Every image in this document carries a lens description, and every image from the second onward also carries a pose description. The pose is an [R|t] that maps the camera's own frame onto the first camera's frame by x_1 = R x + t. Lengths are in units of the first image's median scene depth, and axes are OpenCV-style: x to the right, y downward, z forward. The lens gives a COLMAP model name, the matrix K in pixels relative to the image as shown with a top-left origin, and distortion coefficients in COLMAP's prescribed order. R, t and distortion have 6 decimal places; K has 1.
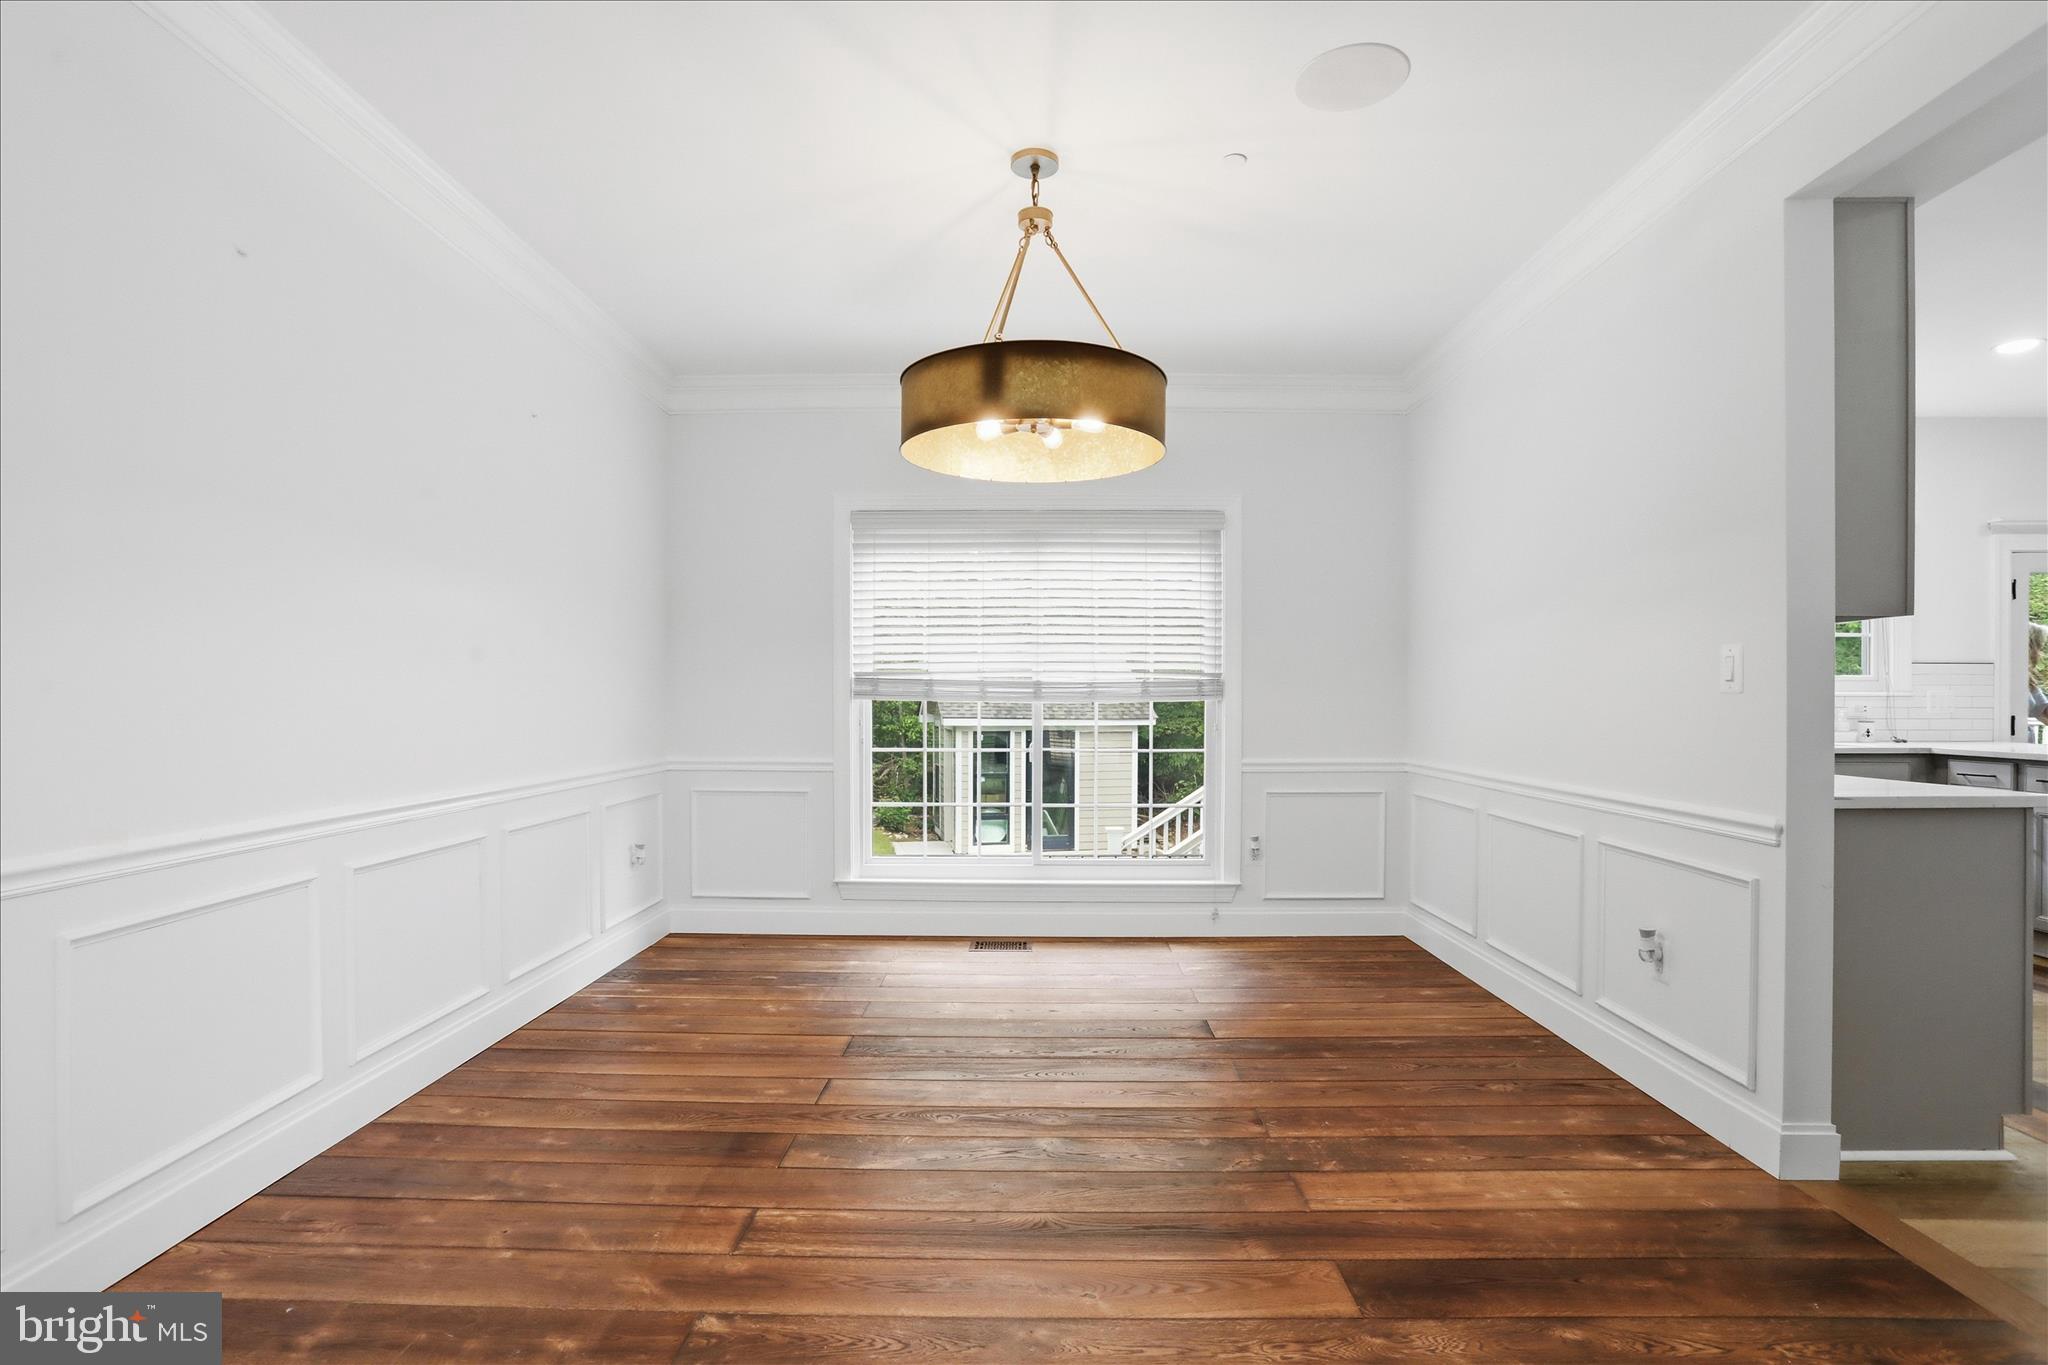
lens RADIAL K [[1033.7, 0, 1048.2], [0, 1033.7, 692.8], [0, 0, 1]] dist [-0.000501, 0.000293]
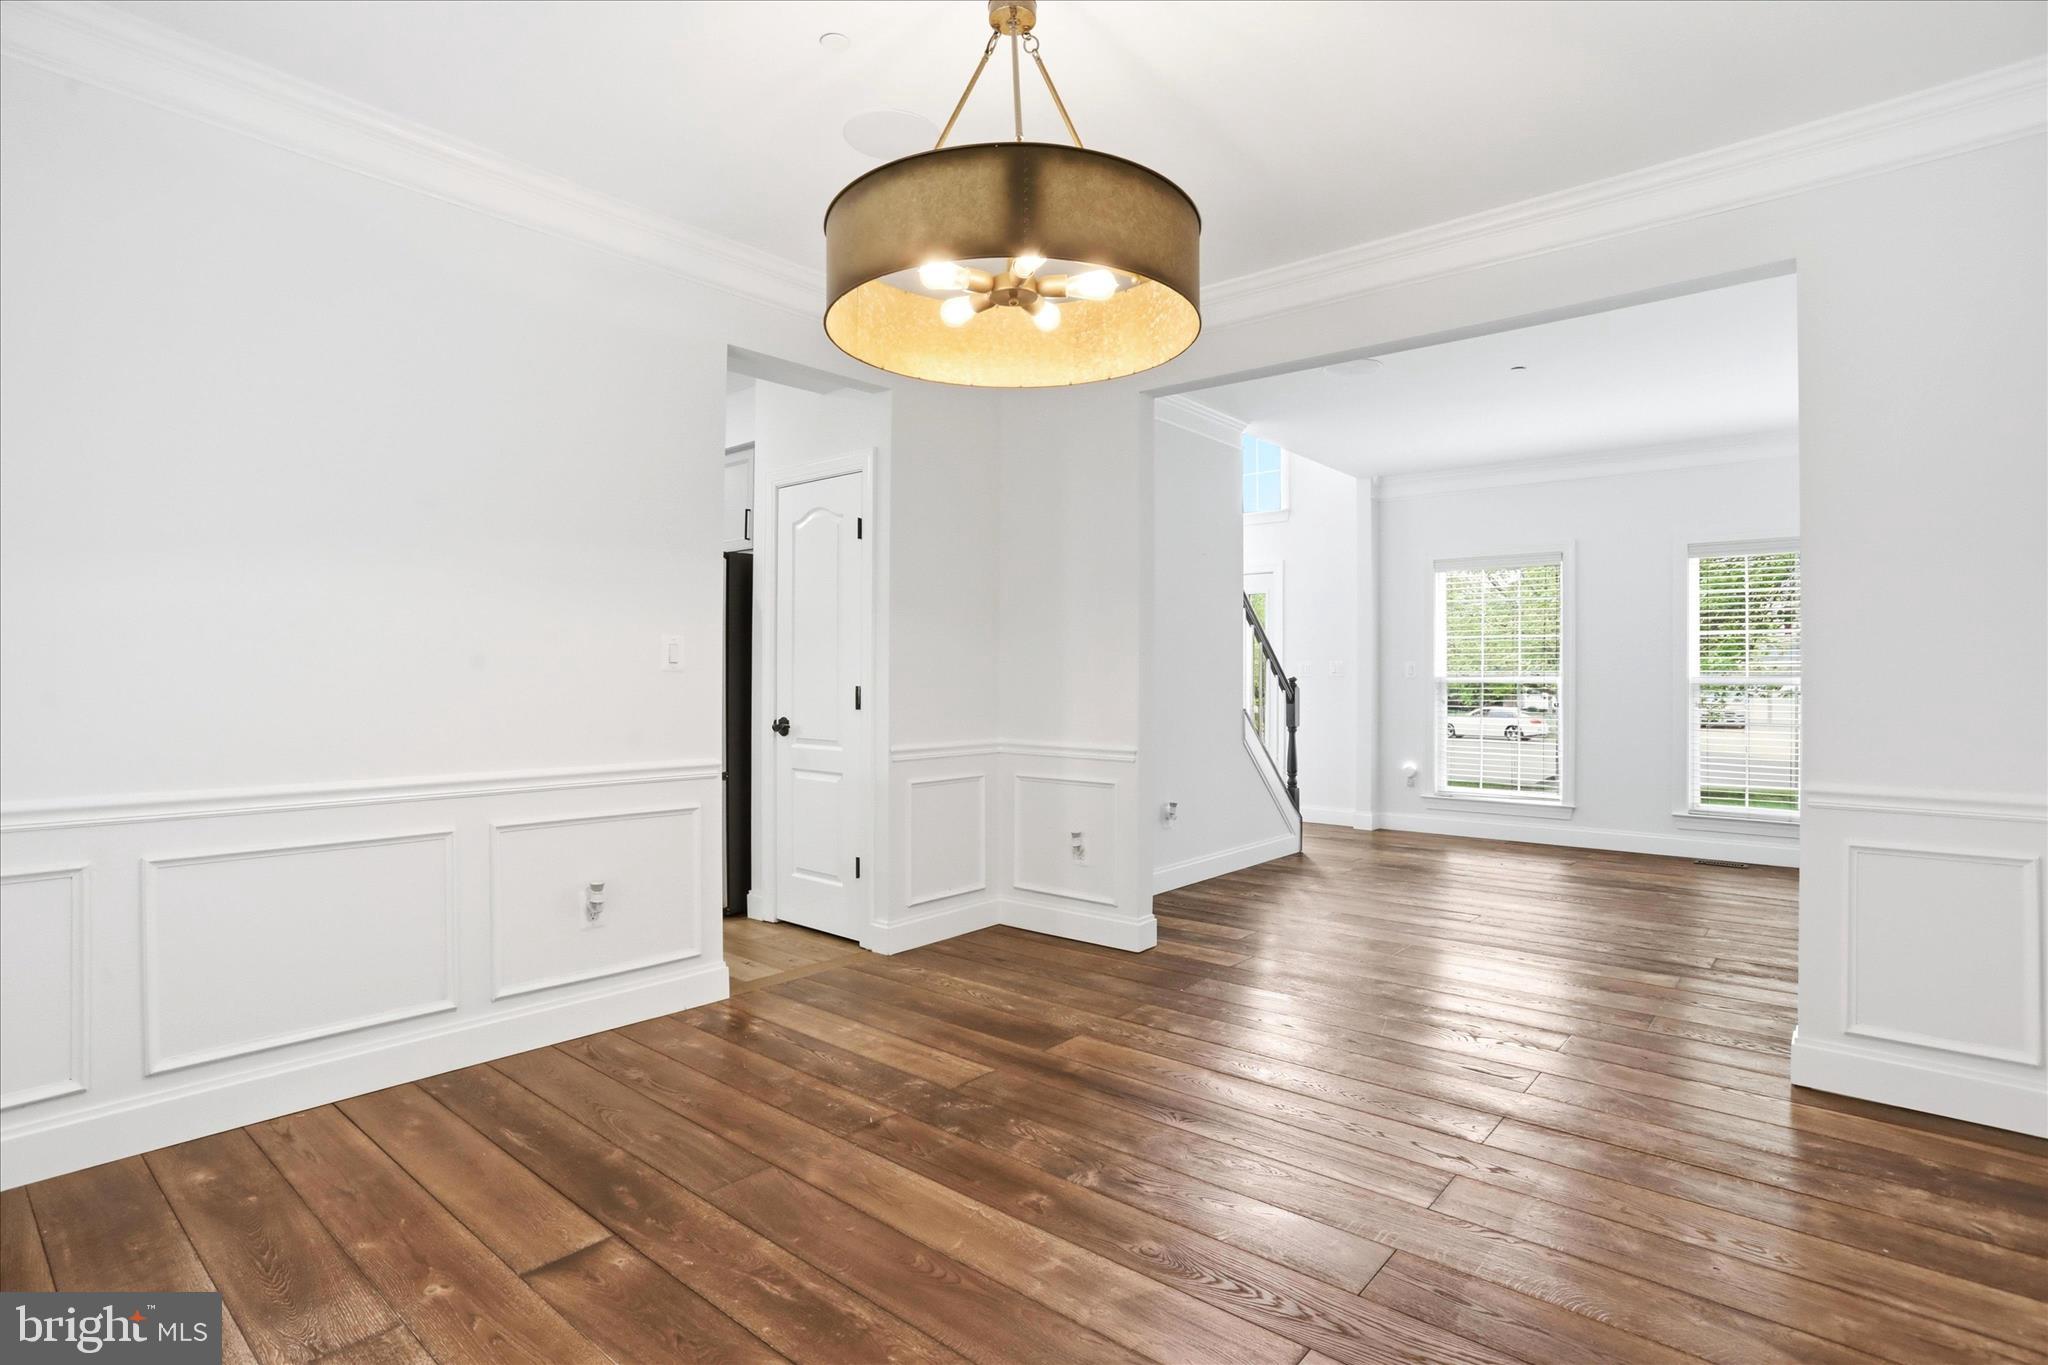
lens RADIAL K [[1033.7, 0, 1048.2], [0, 1033.7, 692.8], [0, 0, 1]] dist [-0.000501, 0.000293]
pose [[-0.766806, -0.011632, 0.641773, -0.470563], [-0.006493, 0.999925, 0.010365, 0.014319], [-0.641846, 0.003782, -0.766824, 1.486816]]
